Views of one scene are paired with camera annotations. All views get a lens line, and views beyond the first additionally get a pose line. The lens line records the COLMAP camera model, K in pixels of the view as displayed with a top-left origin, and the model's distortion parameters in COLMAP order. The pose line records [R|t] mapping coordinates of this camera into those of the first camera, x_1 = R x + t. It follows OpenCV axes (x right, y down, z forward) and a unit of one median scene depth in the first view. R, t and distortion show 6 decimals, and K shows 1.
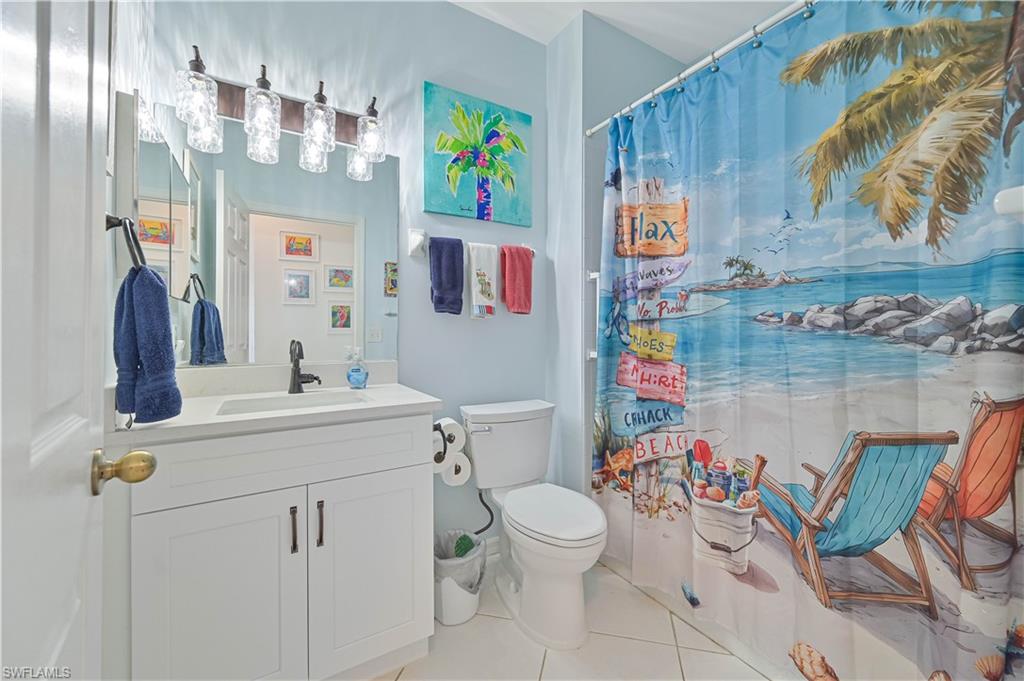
lens RADIAL K [[410.9, 0, 515.0], [0, 410.9, 339.2], [0, 0, 1]] dist [0.002633, 0.000383]
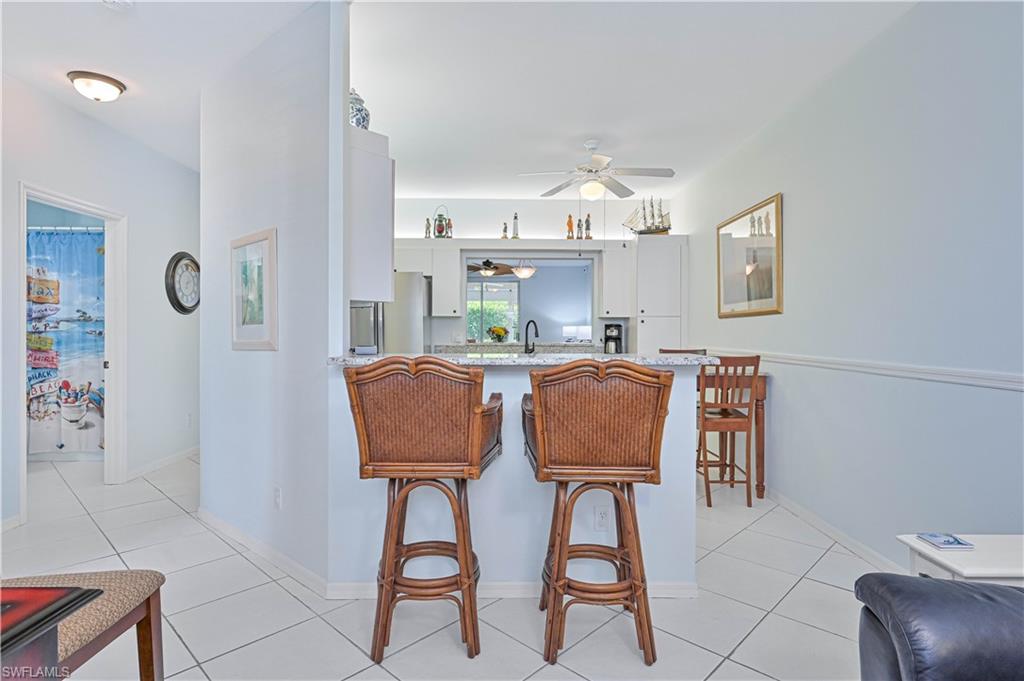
lens RADIAL K [[533.5, 0, 509.2], [0, 533.5, 321.7], [0, 0, 1]] dist [-0.001548, -0.000442]
pose [[0.506588, 0.005409, 0.862171, -0.905209], [0.011246, 0.999854, -0.012881, -0.038220], [-0.862115, 0.016221, 0.506453, -2.761120]]
